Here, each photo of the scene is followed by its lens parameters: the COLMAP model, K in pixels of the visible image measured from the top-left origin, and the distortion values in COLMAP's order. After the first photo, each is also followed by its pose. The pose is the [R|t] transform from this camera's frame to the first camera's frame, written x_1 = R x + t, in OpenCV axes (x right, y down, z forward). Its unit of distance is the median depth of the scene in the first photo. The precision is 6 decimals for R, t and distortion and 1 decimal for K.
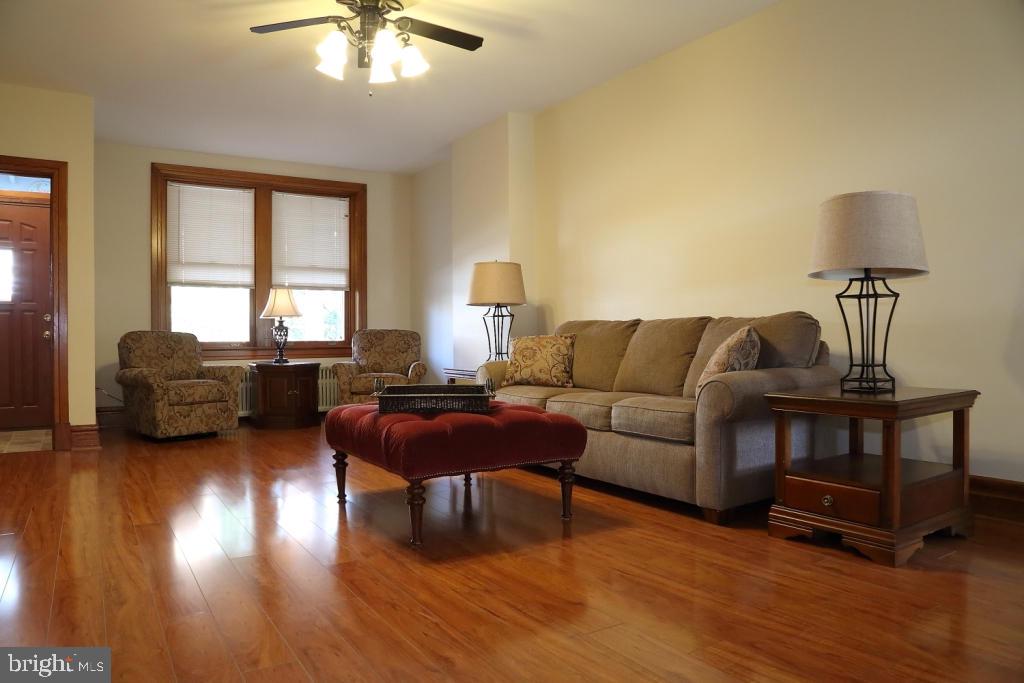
lens RADIAL K [[689.6, 0, 512.0], [0, 689.6, 341.5], [0, 0, 1]] dist [-0.108401, 0.038662]
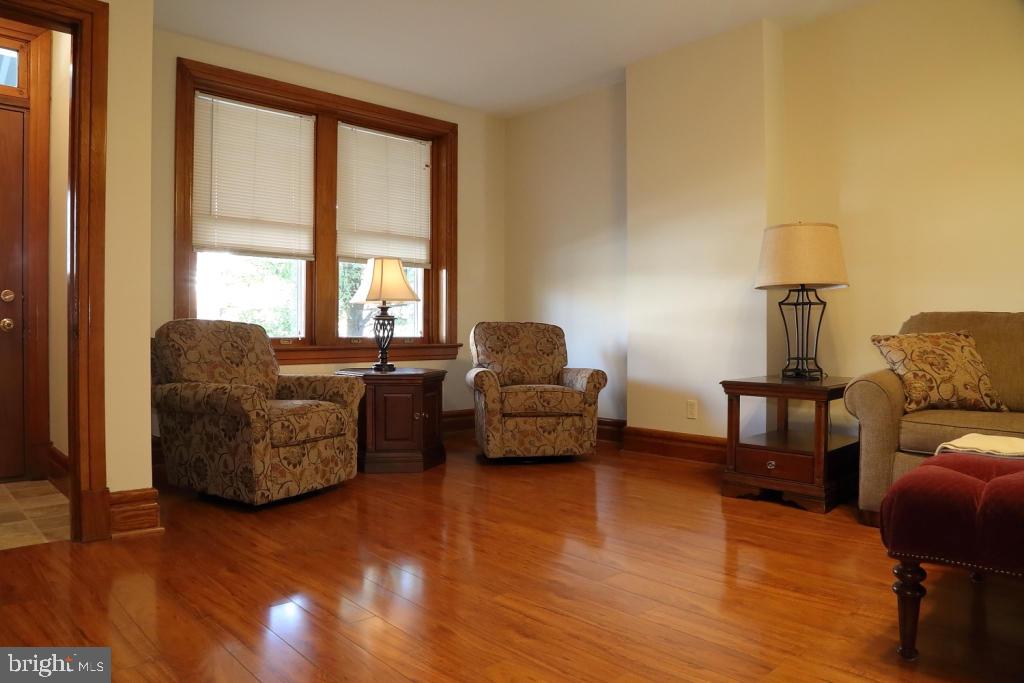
lens RADIAL K [[689.6, 0, 512.0], [0, 689.6, 341.5], [0, 0, 1]] dist [-0.108401, 0.038662]
pose [[0.983746, 0.005549, 0.179482, -0.366329], [-0.006437, 0.999970, 0.004367, -0.000315], [-0.179453, -0.005451, 0.983752, 0.342755]]
